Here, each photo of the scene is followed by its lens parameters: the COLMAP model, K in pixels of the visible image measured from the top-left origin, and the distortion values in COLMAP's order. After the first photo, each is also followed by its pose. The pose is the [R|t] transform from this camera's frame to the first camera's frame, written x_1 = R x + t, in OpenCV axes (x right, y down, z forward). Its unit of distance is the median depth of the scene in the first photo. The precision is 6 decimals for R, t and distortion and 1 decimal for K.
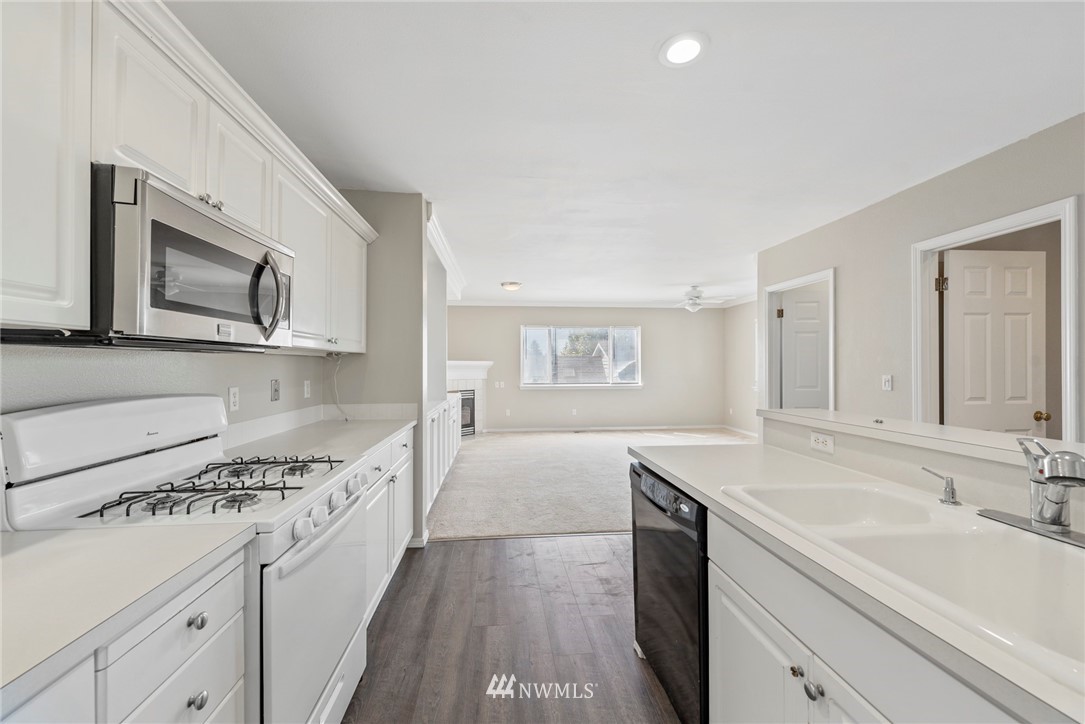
lens RADIAL K [[423.2, 0, 537.5], [0, 423.2, 364.4], [0, 0, 1]] dist [0.002563, -0.000266]
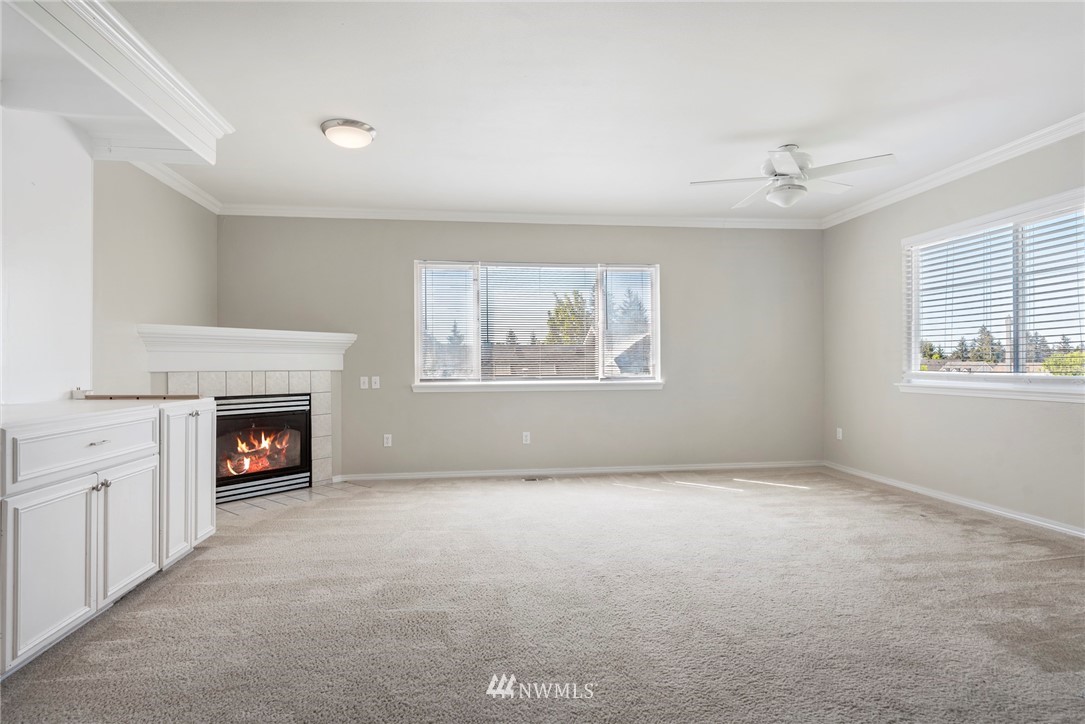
lens RADIAL K [[581.1, 0, 544.3], [0, 581.1, 365.9], [0, 0, 1]] dist [-0.003163, -0.000290]
pose [[0.998349, -0.000176, 0.057433, 0.070830], [-0.000260, 0.999971, 0.007584, 0.024447], [-0.057432, -0.007587, 0.998321, 0.333286]]
